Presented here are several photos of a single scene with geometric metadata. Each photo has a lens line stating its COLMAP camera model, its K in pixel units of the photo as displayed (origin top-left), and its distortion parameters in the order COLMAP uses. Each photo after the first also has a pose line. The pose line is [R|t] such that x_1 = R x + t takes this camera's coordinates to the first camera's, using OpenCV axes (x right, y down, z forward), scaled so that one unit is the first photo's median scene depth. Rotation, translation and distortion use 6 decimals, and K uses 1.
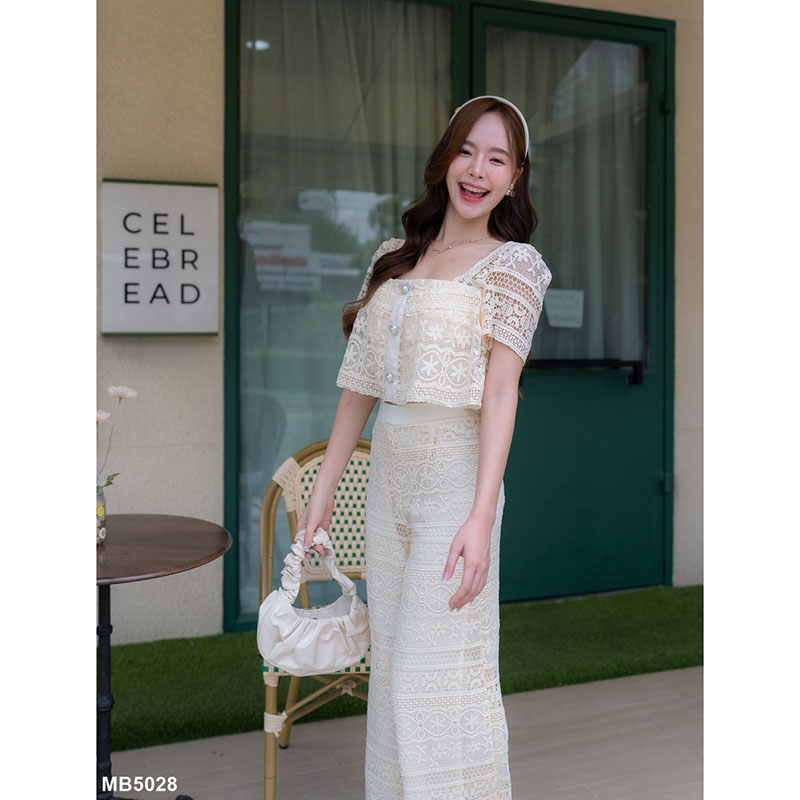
lens RADIAL K [[994.8, 0, 408.0], [0, 994.8, 335.9], [0, 0, 1]] dist [-0.004436, 0.000000]
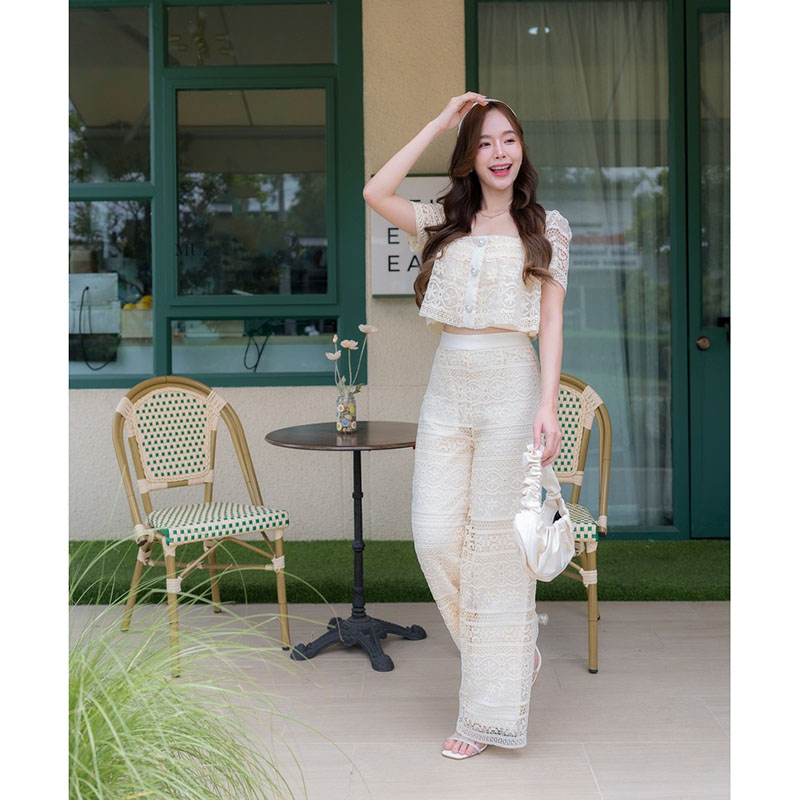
lens RADIAL K [[994.8, 0, 390.8], [0, 994.8, 337.1], [0, 0, 1]] dist [-0.004436, 0.000000]
pose [[0.937068, -0.008101, -0.349052, 0.156955], [0.015736, 0.999695, 0.019044, 0.026083], [0.348791, -0.023338, 0.936910, -0.191096]]
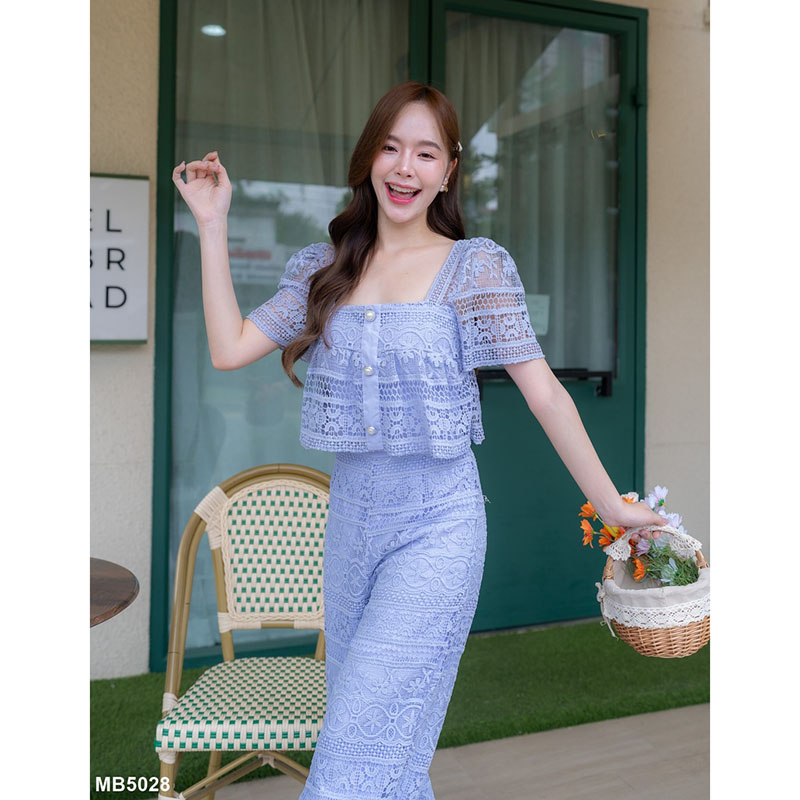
lens RADIAL K [[970.5, 0, 407.8], [0, 970.5, 306.9], [0, 0, 1]] dist [-0.007820, 0.000000]
pose [[0.999617, 0.009102, 0.026131, 0.023129], [-0.008657, 0.999816, -0.017107, -0.020100], [-0.026281, 0.016874, 0.999512, 0.108248]]
